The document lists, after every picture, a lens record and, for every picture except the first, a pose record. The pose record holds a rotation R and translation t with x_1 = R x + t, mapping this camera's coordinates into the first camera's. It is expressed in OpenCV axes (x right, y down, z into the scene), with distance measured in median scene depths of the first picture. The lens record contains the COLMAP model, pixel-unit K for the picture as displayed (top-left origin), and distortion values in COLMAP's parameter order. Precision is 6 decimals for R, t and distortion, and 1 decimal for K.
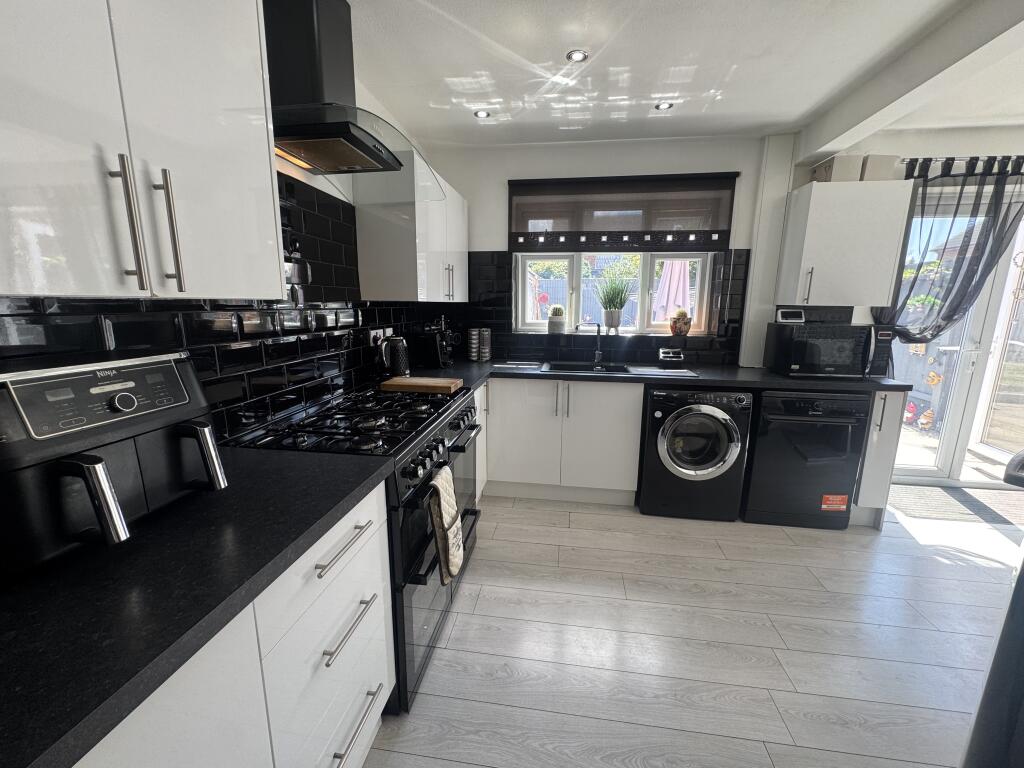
lens RADIAL K [[408.6, 0, 514.3], [0, 408.6, 383.3], [0, 0, 1]] dist [-0.002588, 0.000329]
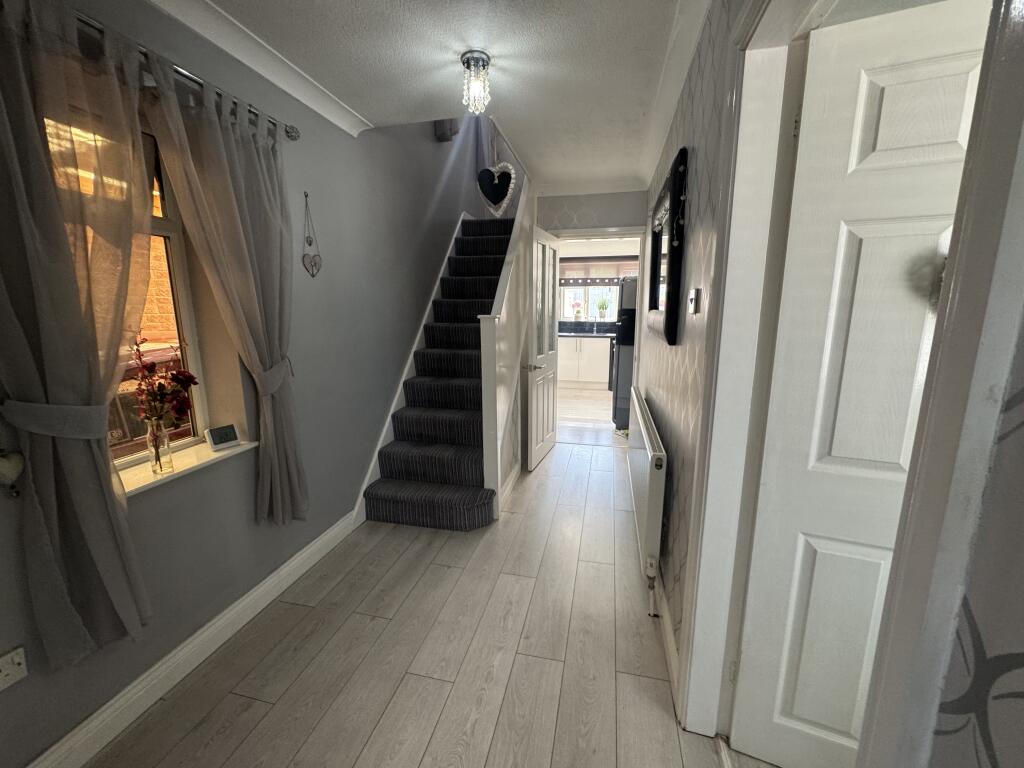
lens RADIAL K [[408.6, 0, 513.7], [0, 408.6, 382.9], [0, 0, 1]] dist [-0.002588, 0.000329]
pose [[0.995030, 0.016134, -0.098259, -0.037425], [-0.016898, 0.999833, -0.006956, 0.387656], [0.098130, 0.008581, 0.995137, -2.070213]]
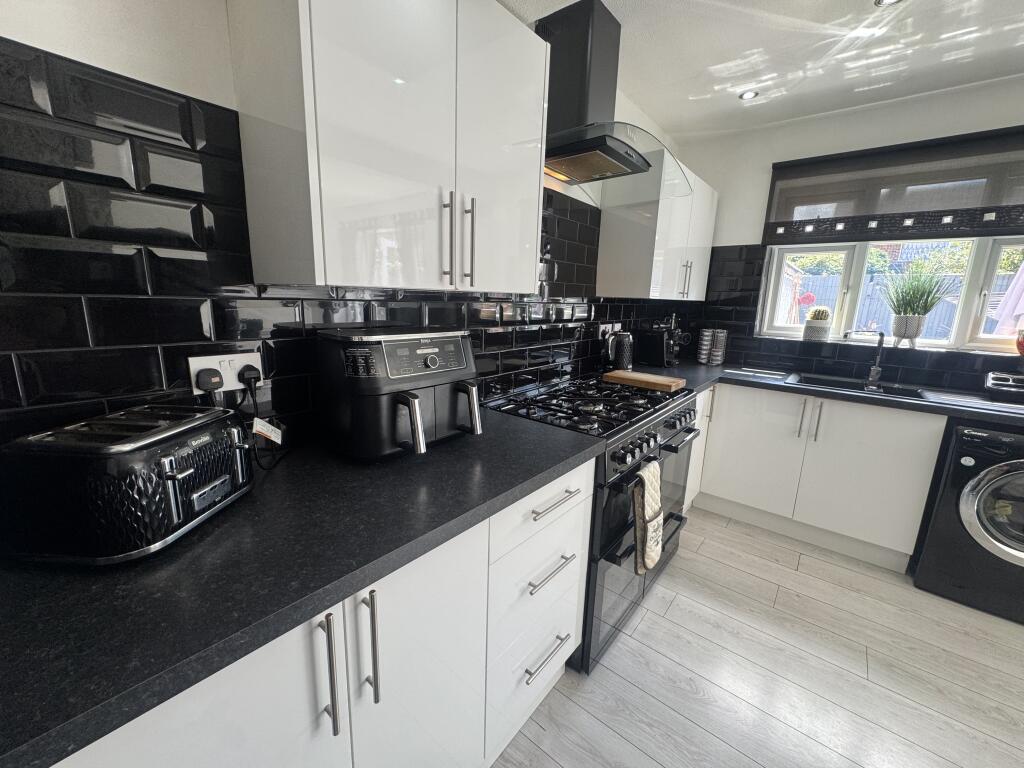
lens RADIAL K [[408.6, 0, 512.7], [0, 408.6, 380.3], [0, 0, 1]] dist [-0.002588, 0.000329]
pose [[0.853262, 0.122611, -0.506863, 0.013901], [-0.123117, 0.991854, 0.032675, 0.010245], [0.506740, 0.034522, 0.861407, -0.039392]]
